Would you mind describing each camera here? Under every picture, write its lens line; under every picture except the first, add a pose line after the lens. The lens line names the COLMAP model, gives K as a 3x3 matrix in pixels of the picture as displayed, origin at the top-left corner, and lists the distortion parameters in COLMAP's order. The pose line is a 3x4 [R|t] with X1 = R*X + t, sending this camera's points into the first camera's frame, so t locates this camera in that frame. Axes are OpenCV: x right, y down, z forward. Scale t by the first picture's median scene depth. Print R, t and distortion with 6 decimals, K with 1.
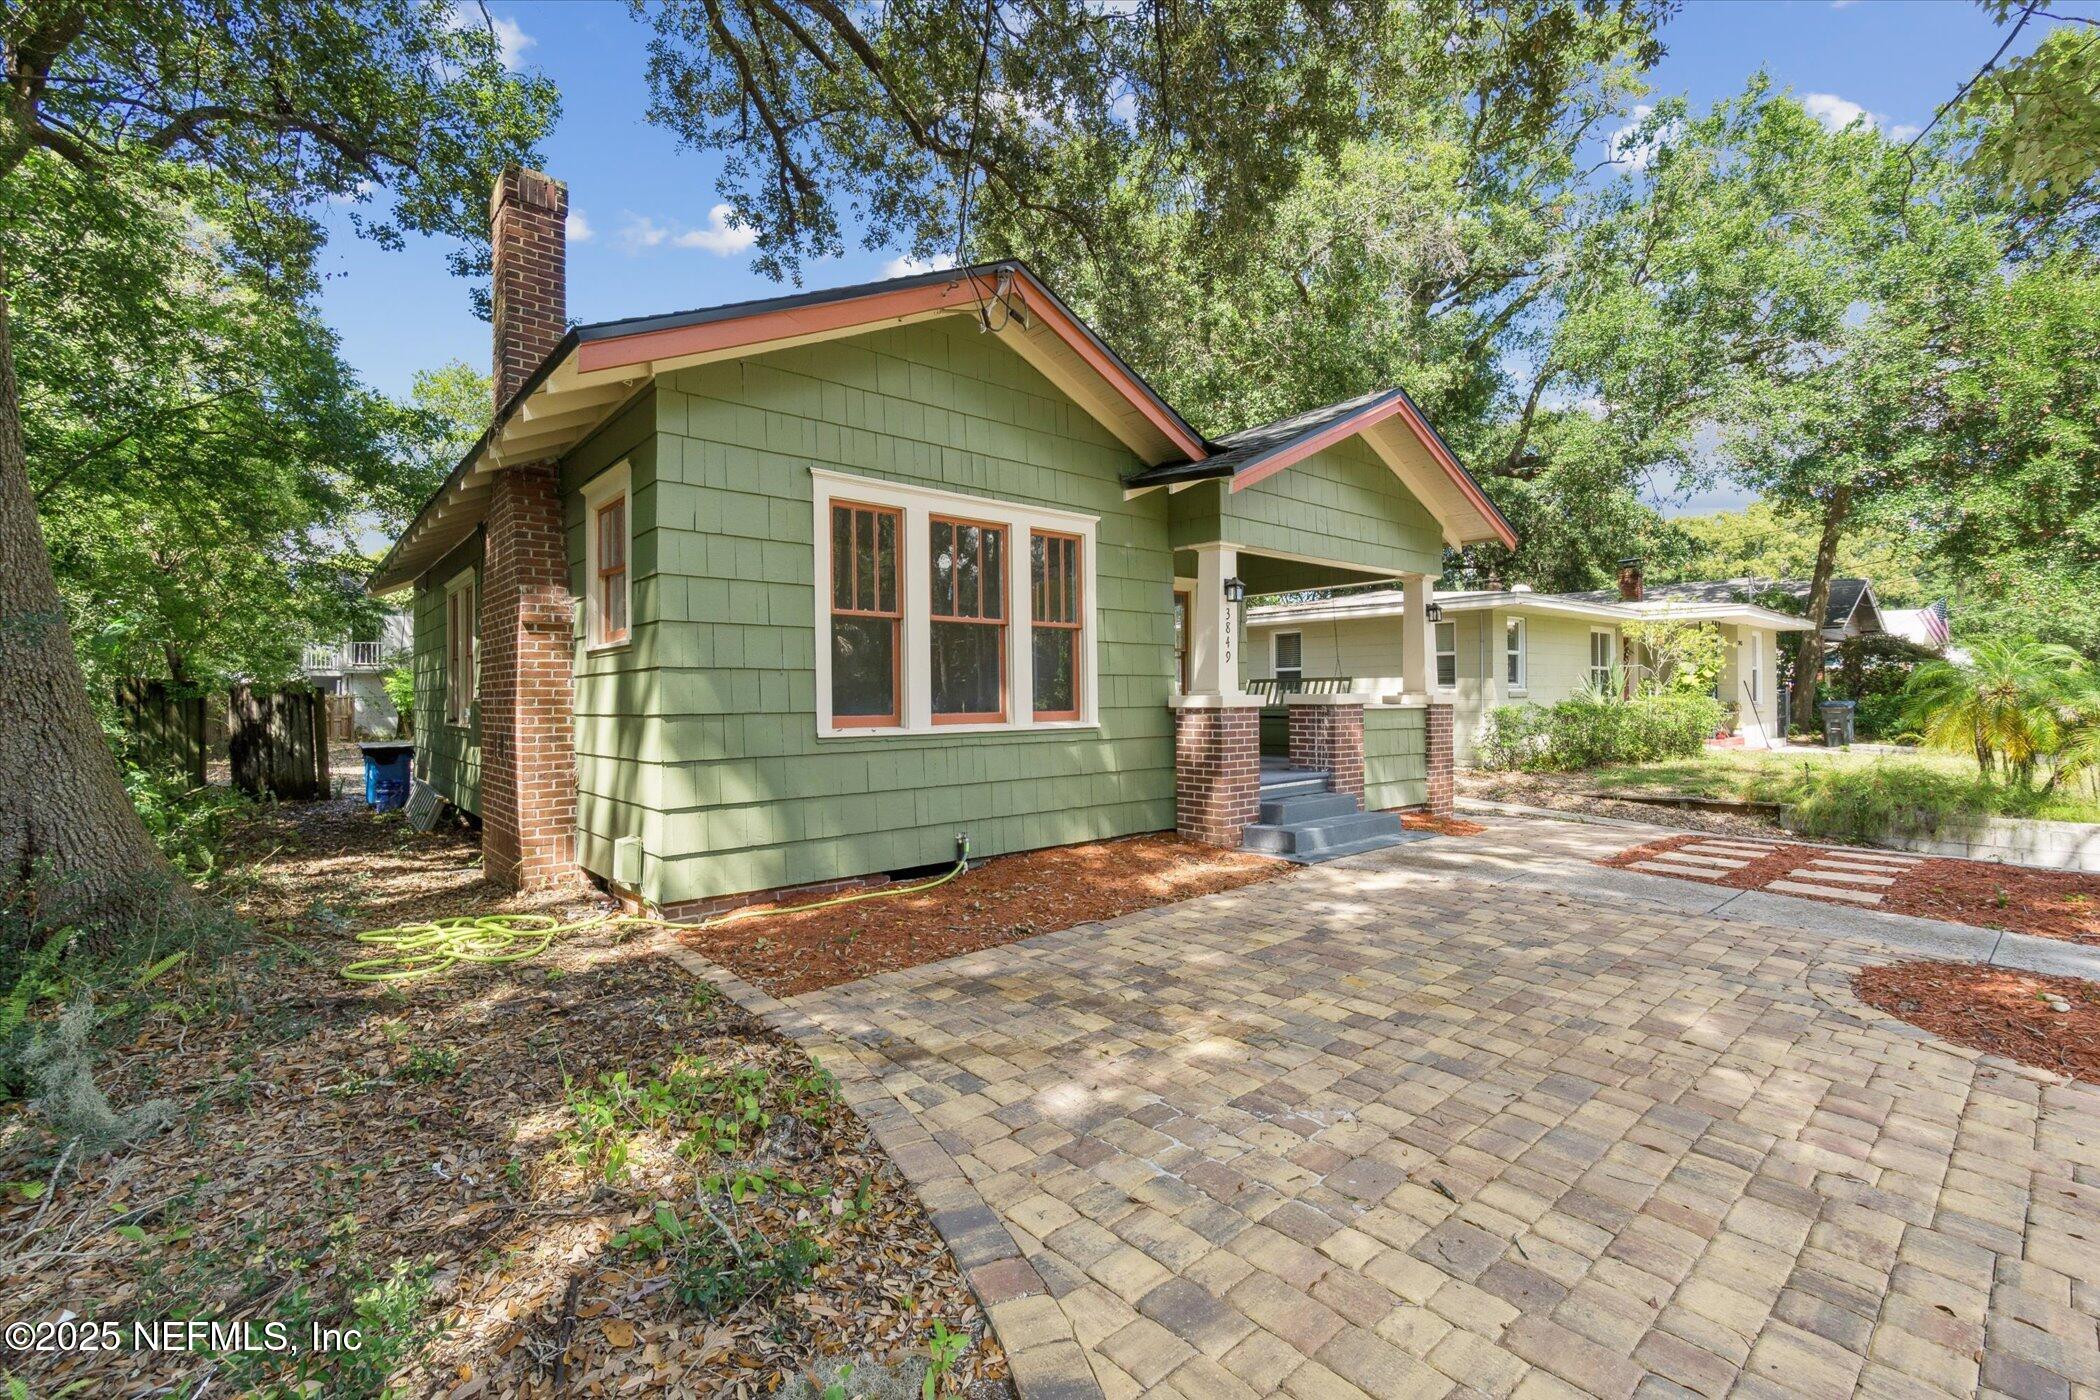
lens RADIAL K [[918.0, 0, 1043.0], [0, 918.0, 696.0], [0, 0, 1]] dist [-0.002796, -0.000079]
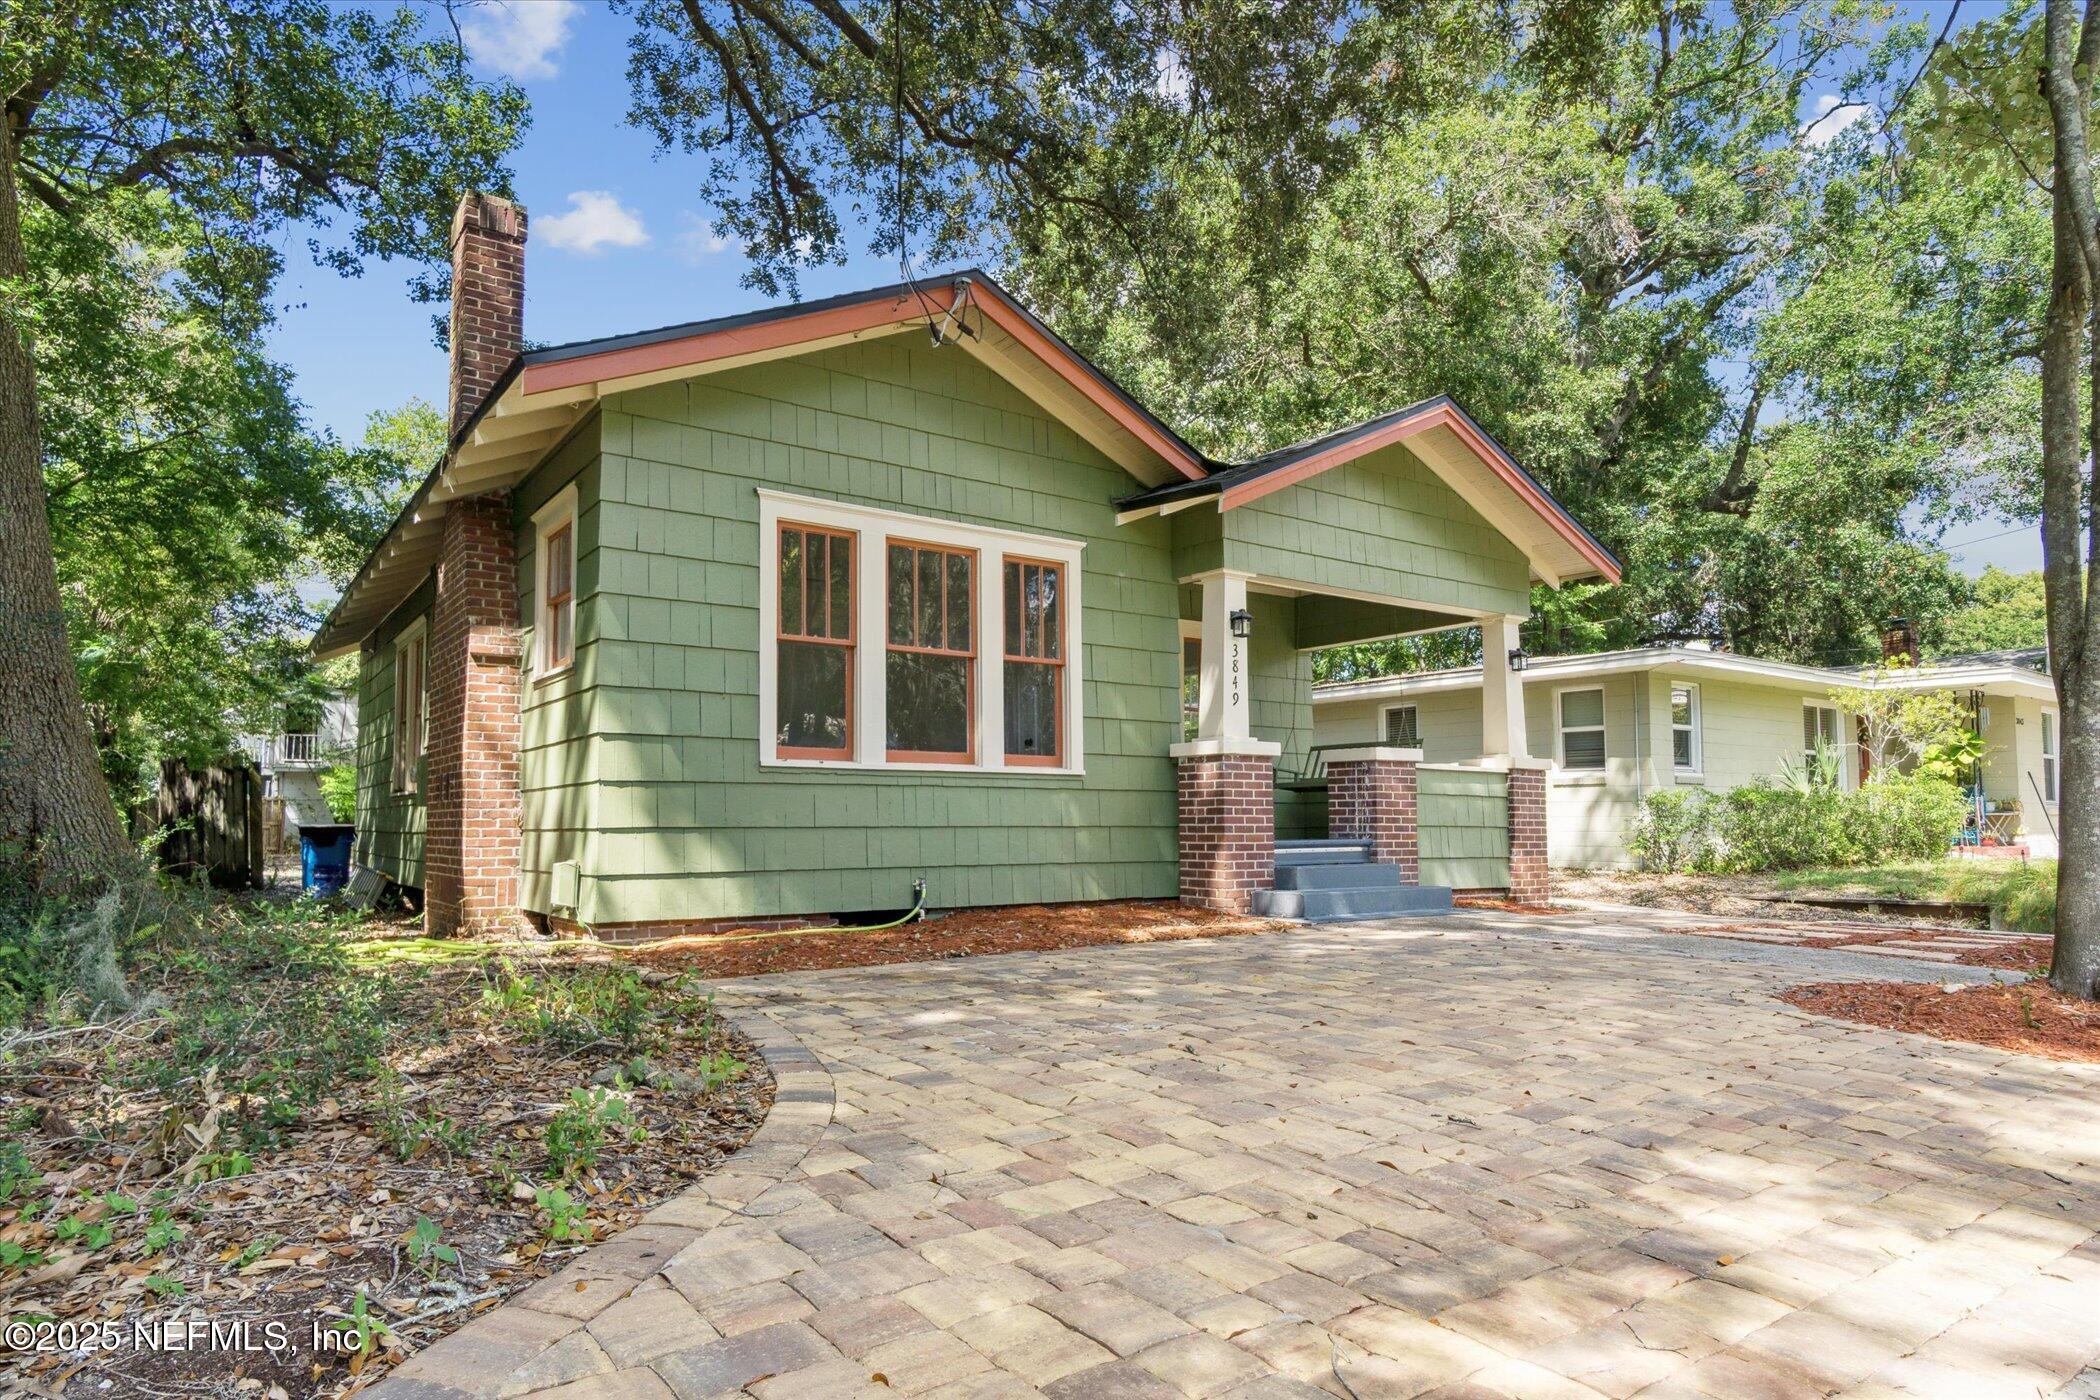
lens RADIAL K [[1245.6, 0, 1052.3], [0, 1245.6, 772.6], [0, 0, 1]] dist [0.000346, -0.002587]
pose [[0.996078, 0.000098, -0.088476, 0.105936], [-0.004332, 0.998854, -0.047672, 0.068887], [0.088370, 0.047868, 0.994937, -0.164180]]
